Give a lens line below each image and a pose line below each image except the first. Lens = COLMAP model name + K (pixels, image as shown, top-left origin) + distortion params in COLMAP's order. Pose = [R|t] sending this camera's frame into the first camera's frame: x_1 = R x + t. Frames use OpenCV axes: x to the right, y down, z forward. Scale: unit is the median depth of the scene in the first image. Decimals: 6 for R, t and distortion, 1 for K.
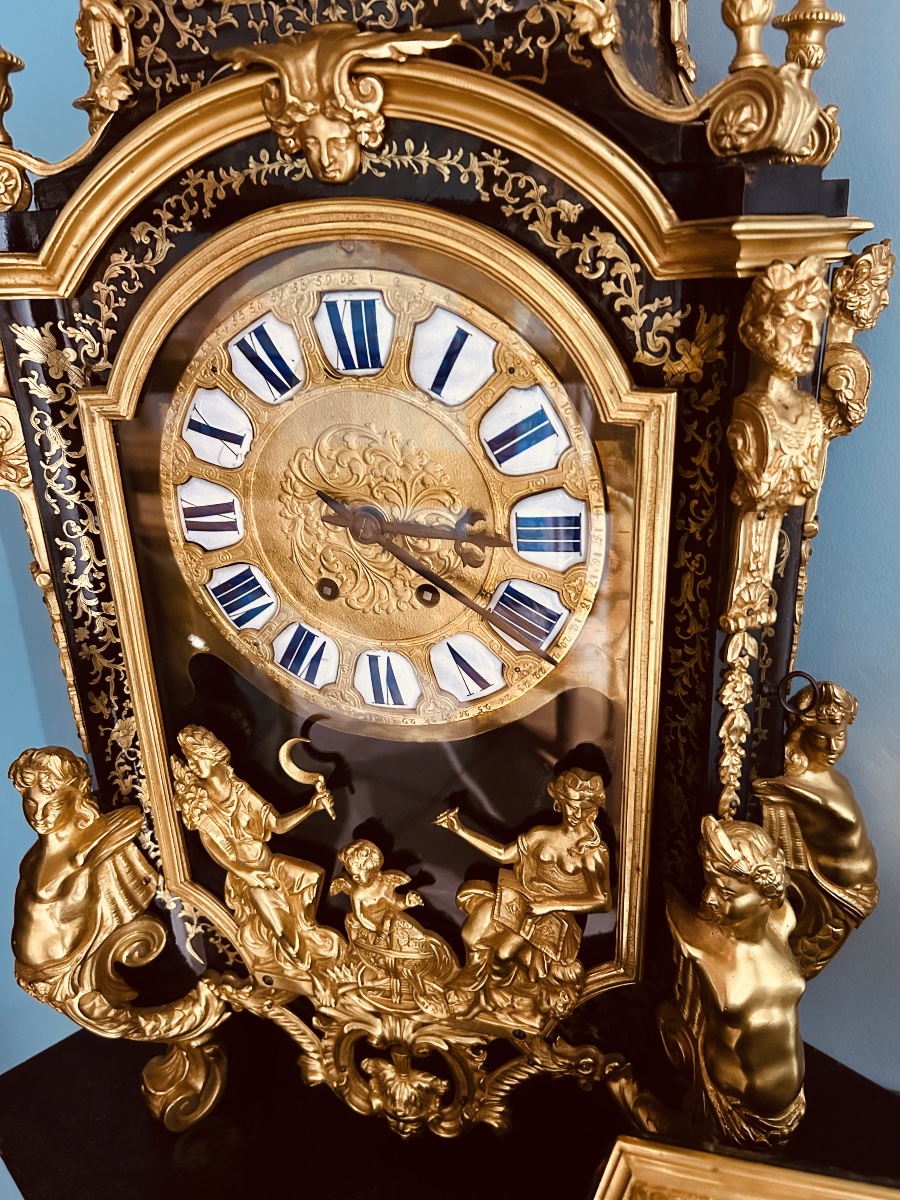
lens RADIAL K [[911.2, 0, 447.7], [0, 911.2, 608.6], [0, 0, 1]] dist [0.047142, -0.070130]
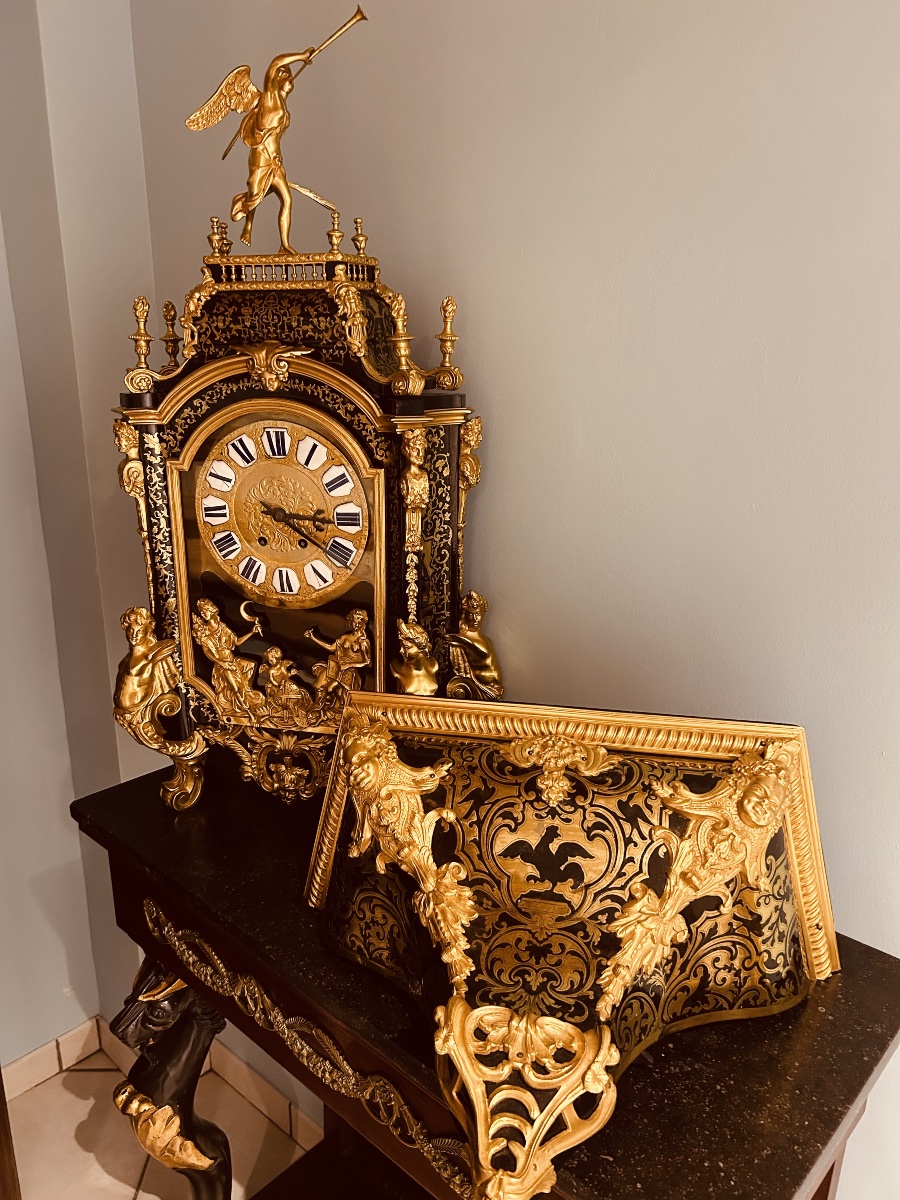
lens RADIAL K [[911.2, 0, 452.8], [0, 911.2, 605.1], [0, 0, 1]] dist [0.047142, -0.070130]
pose [[0.996333, 0.025506, 0.081669, 0.184188], [-0.018551, 0.996224, -0.084815, 0.349590], [-0.083524, 0.082989, 0.993044, -1.483436]]
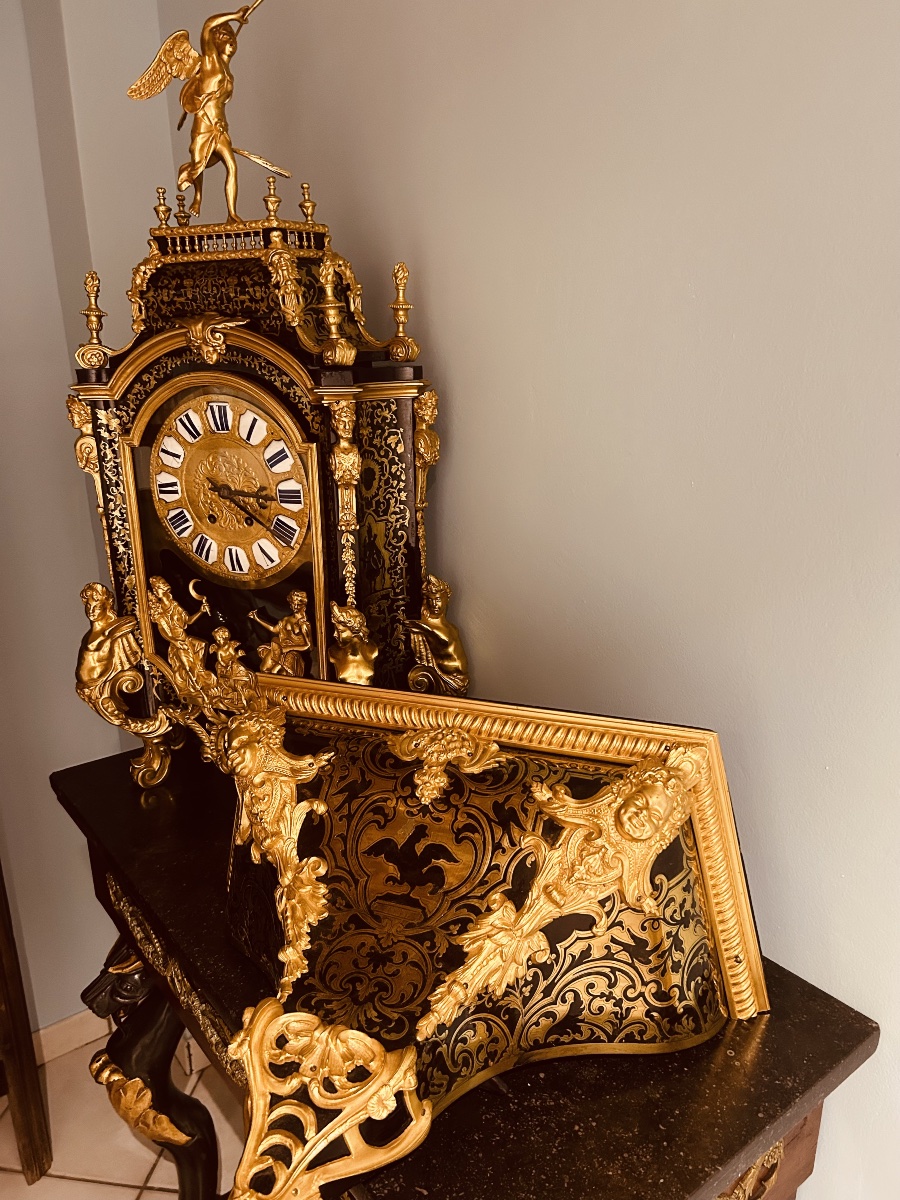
lens RADIAL K [[911.2, 0, 461.1], [0, 911.2, 608.9], [0, 0, 1]] dist [0.047142, -0.070130]
pose [[0.995475, 0.053489, -0.078541, 0.728253], [-0.059011, 0.995817, -0.069753, 0.346257], [0.074482, 0.074073, 0.994468, -1.352441]]
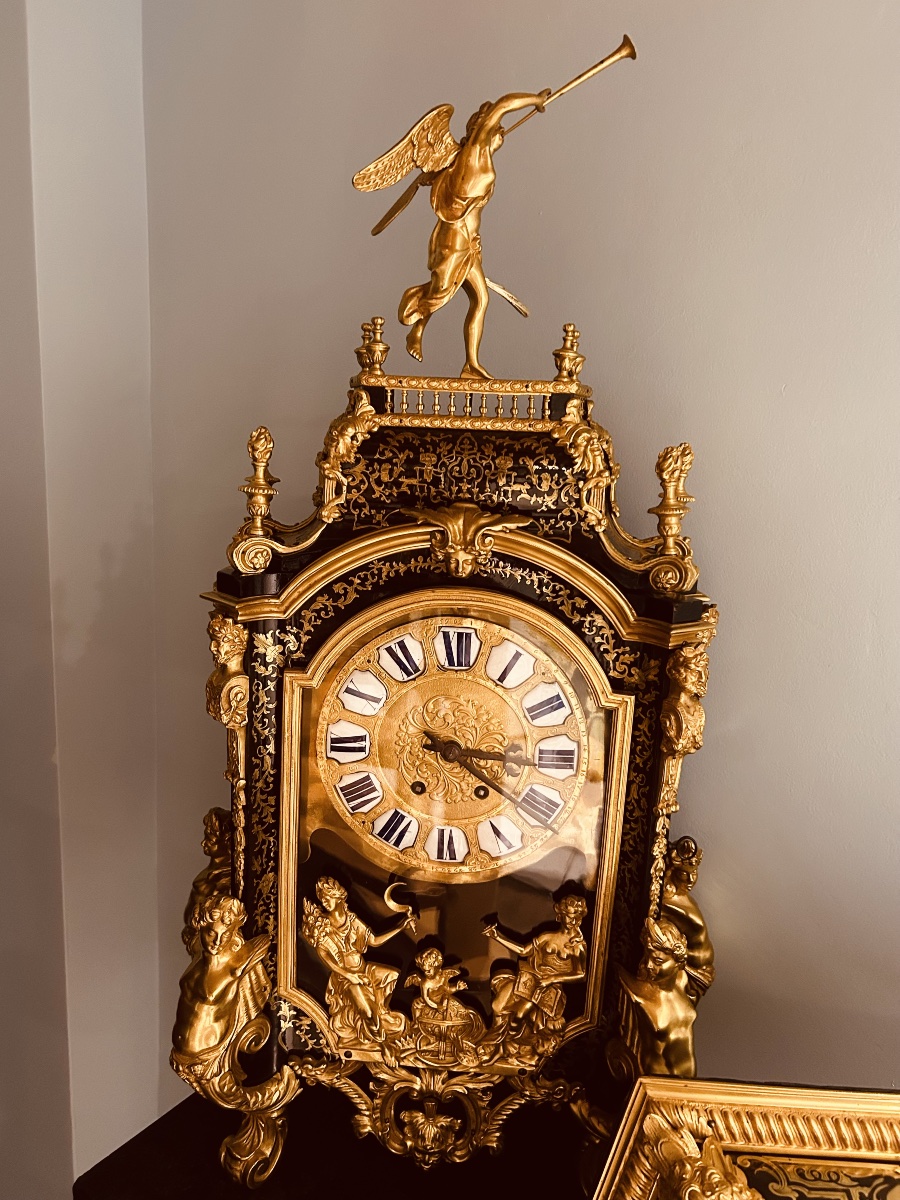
lens RADIAL K [[911.2, 0, 445.0], [0, 911.2, 605.1], [0, 0, 1]] dist [0.047142, -0.070130]
pose [[0.969784, 0.042584, 0.240220, -0.493847], [-0.002876, 0.986575, -0.163282, -0.078304], [-0.243948, 0.157658, 0.956887, -0.650664]]
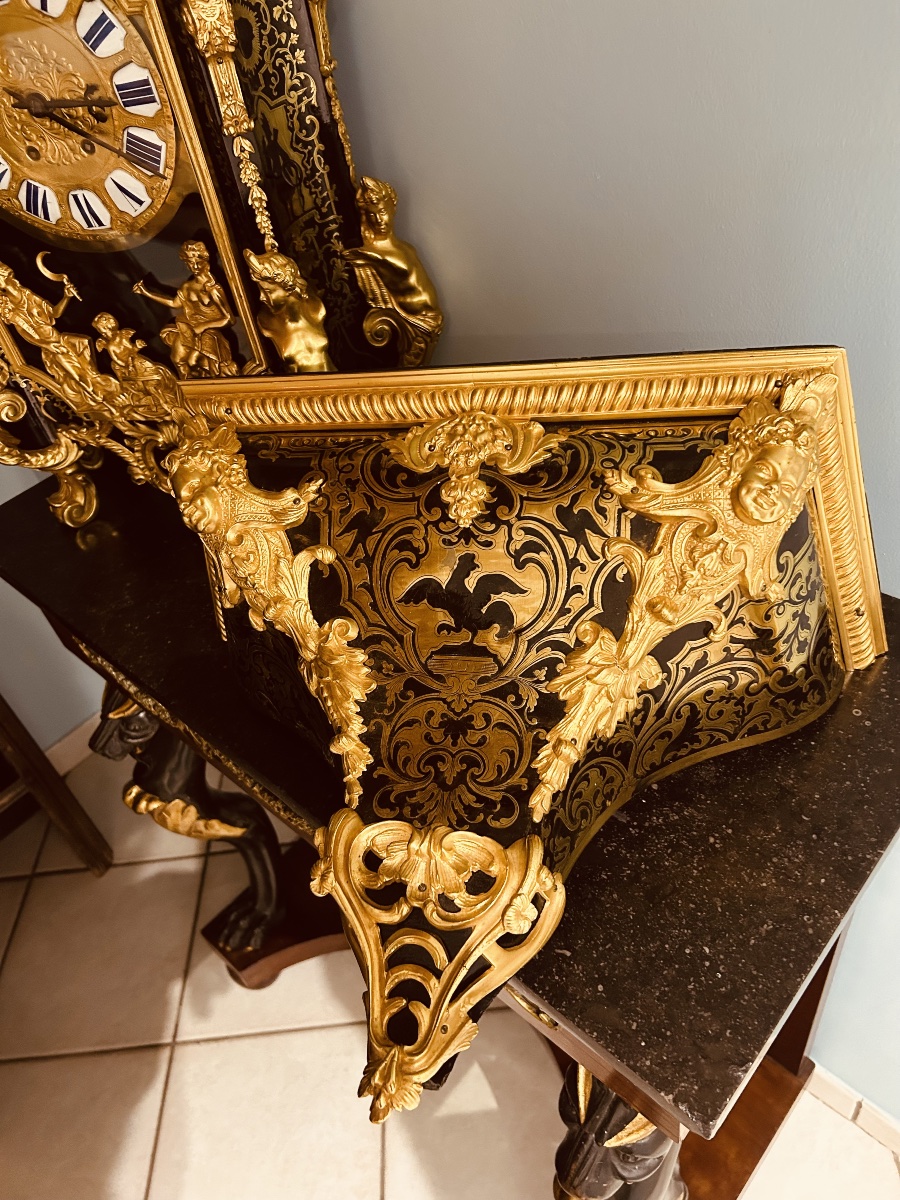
lens RADIAL K [[911.2, 0, 451.1], [0, 911.2, 610.6], [0, 0, 1]] dist [0.047142, -0.070130]
pose [[0.990590, -0.134762, -0.023883, 0.541977], [0.134135, 0.921295, 0.364998, 0.234594], [-0.027185, -0.364767, 0.930702, -0.865796]]
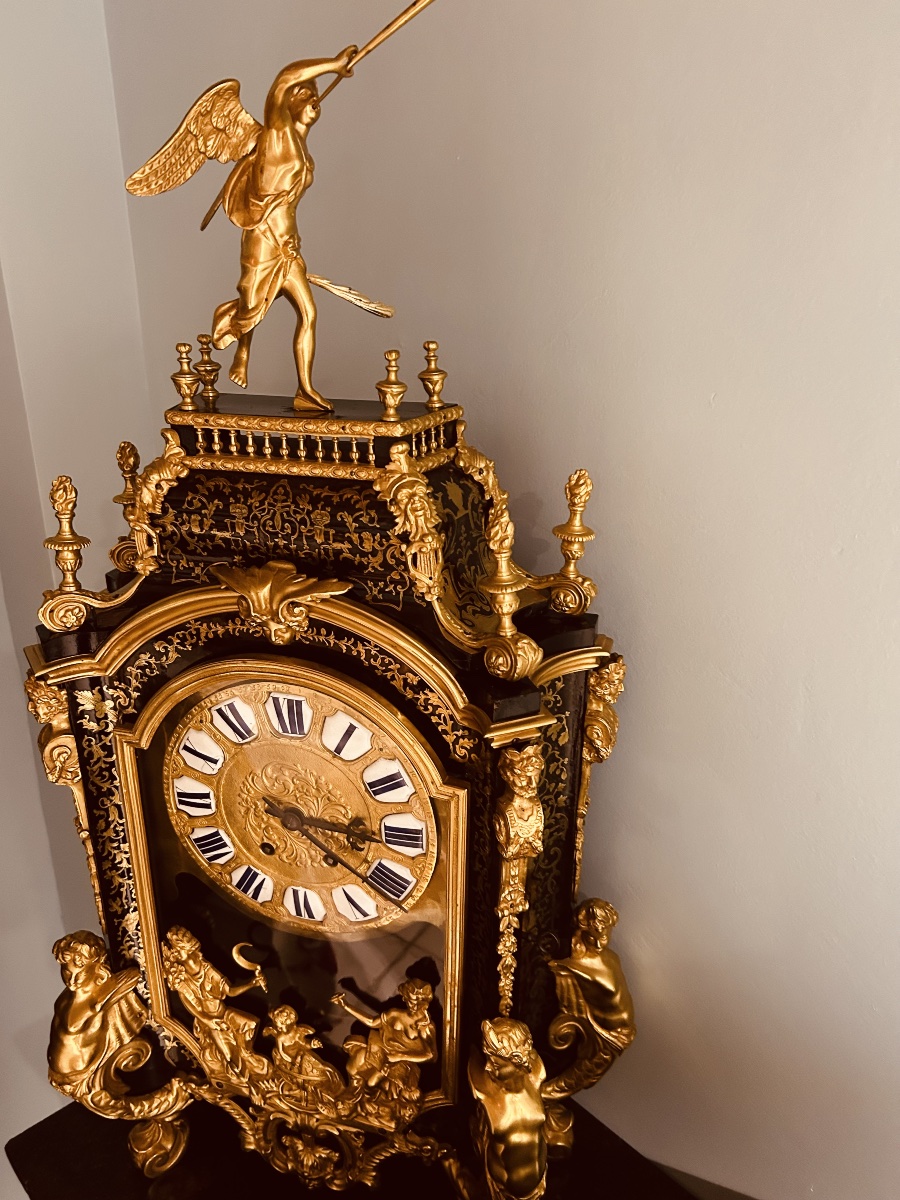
lens RADIAL K [[911.2, 0, 455.8], [0, 911.2, 602.5], [0, 0, 1]] dist [0.047142, -0.070130]
pose [[0.998486, 0.042956, 0.034357, 0.116085], [-0.043171, 0.999052, 0.005559, -0.459575], [-0.034086, -0.007034, 0.999394, -0.567561]]
